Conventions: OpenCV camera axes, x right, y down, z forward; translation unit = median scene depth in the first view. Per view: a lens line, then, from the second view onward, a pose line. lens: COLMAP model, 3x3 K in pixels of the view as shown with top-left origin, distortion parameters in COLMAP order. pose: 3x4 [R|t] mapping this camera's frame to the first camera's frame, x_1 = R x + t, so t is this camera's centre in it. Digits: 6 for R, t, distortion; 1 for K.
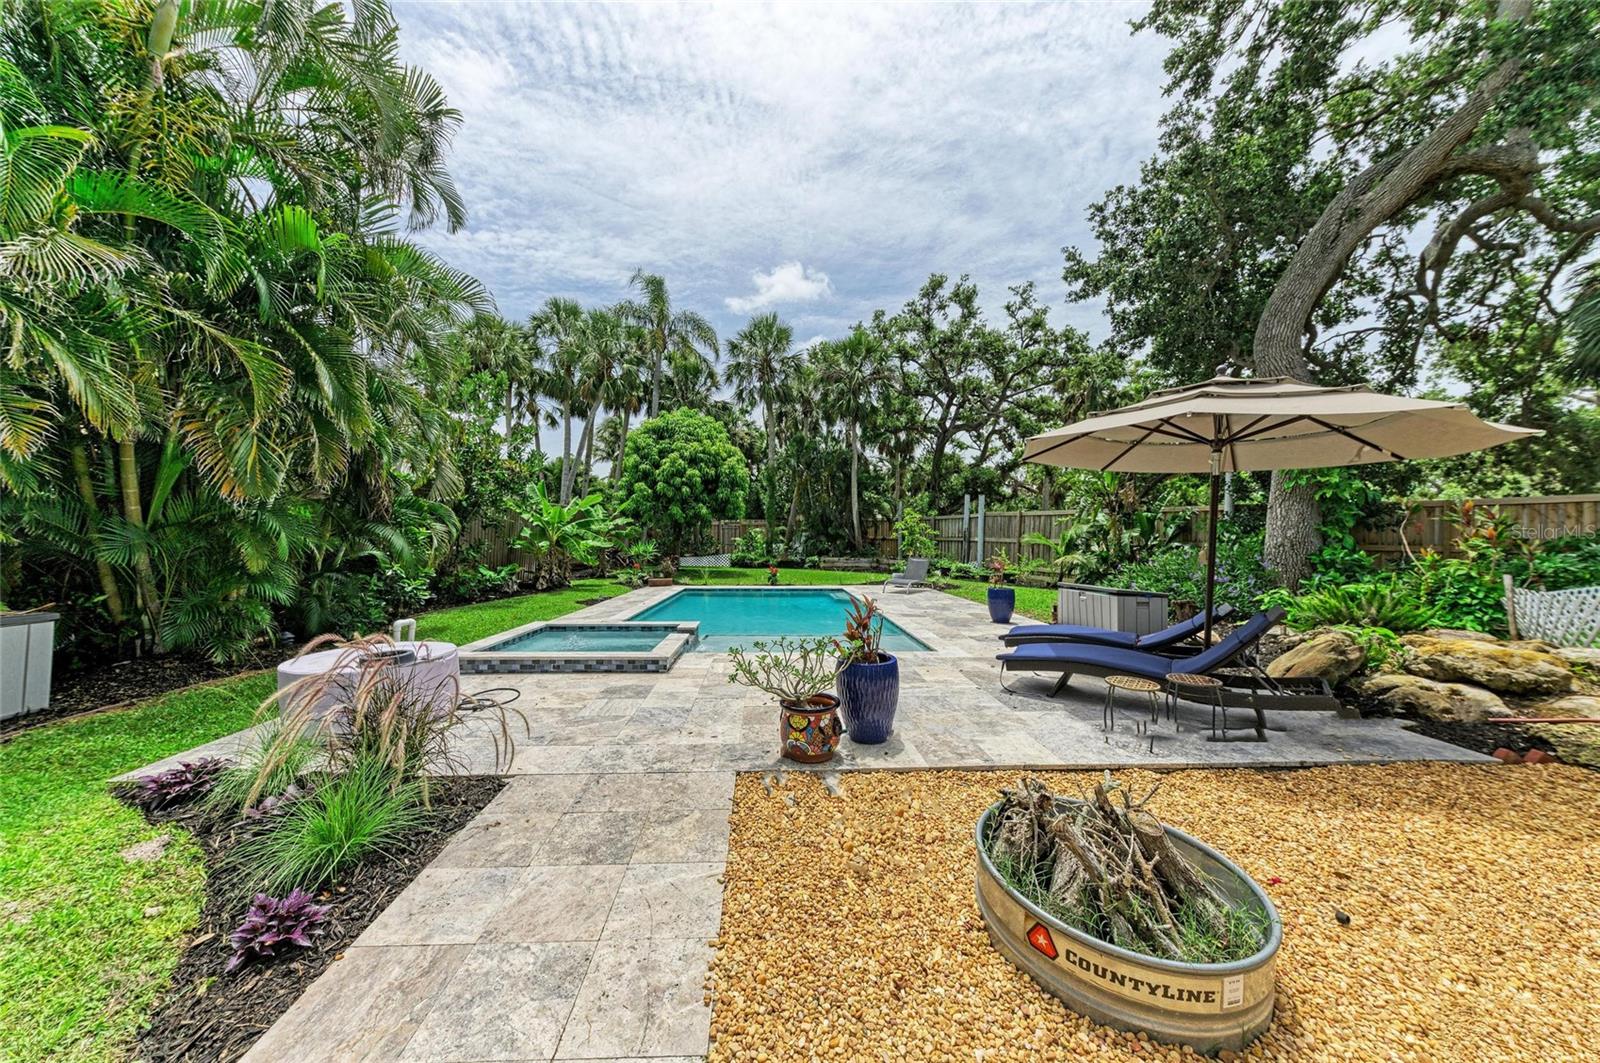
lens RADIAL K [[554.6, 0, 796.7], [0, 554.6, 542.7], [0, 0, 1]] dist [-0.016238, 0.000286]
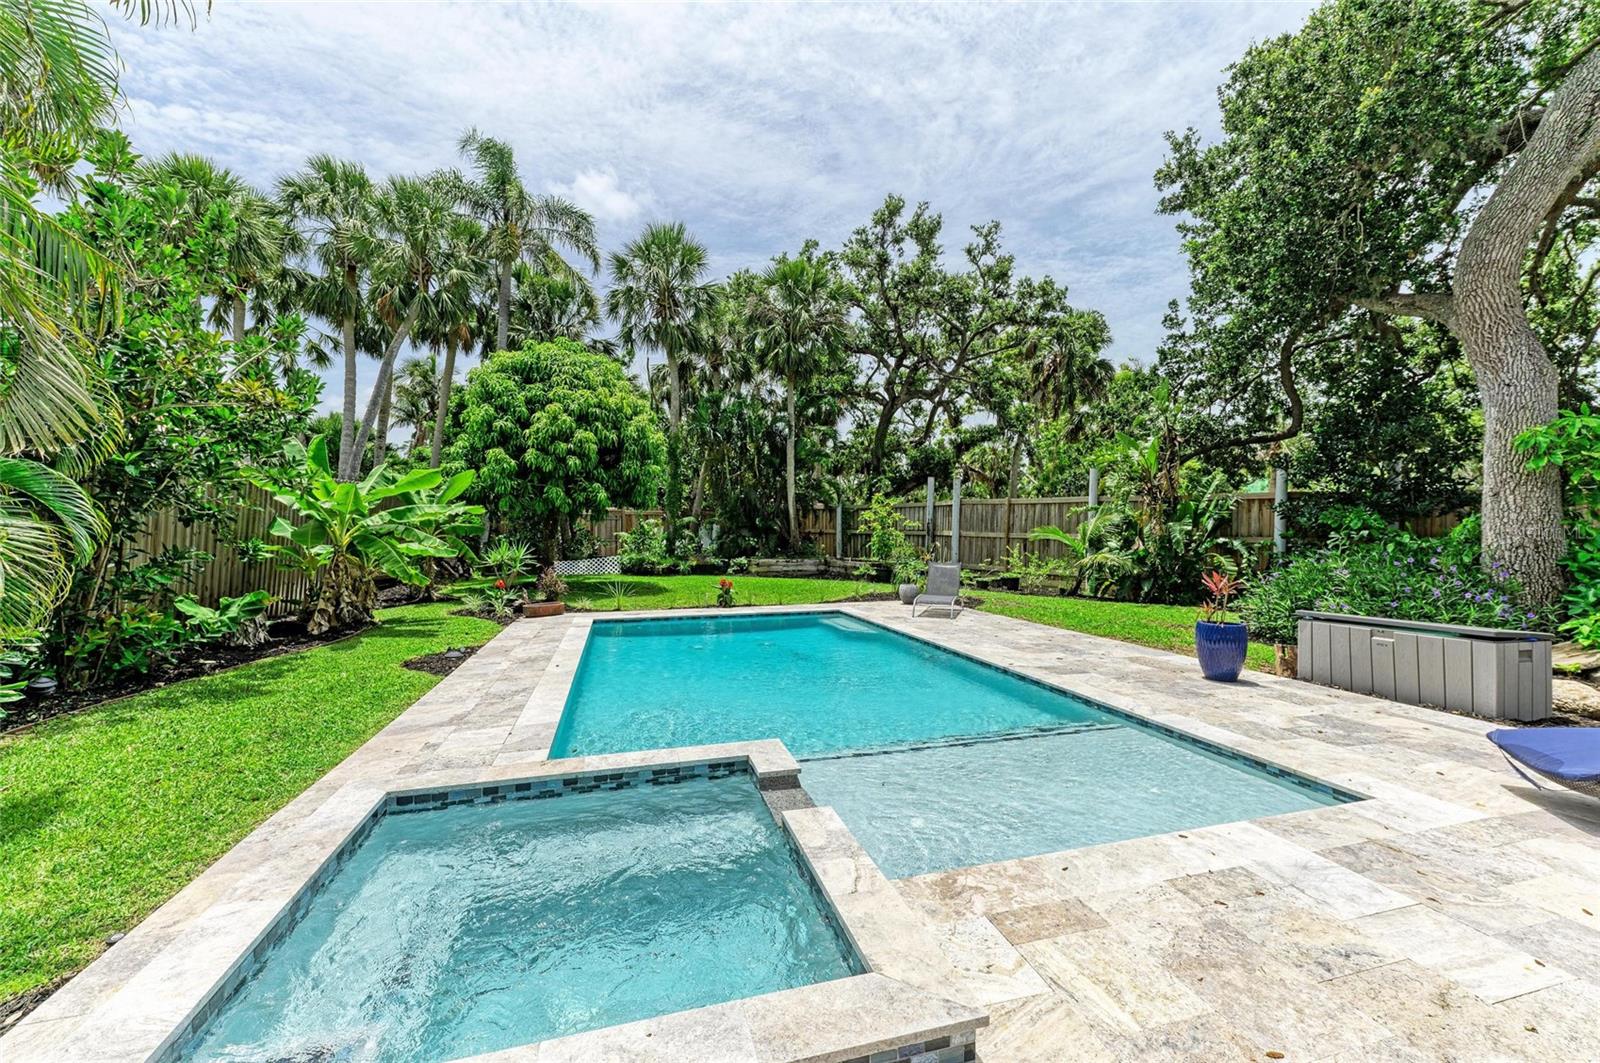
lens RADIAL K [[617.5, 0, 802.4], [0, 617.5, 530.4], [0, 0, 1]] dist [0.018059, 0.000170]
pose [[0.963844, -0.005063, 0.266421, -0.108363], [0.005829, 0.999981, -0.002084, -0.009517], [-0.266405, 0.003562, 0.963855, 0.180870]]
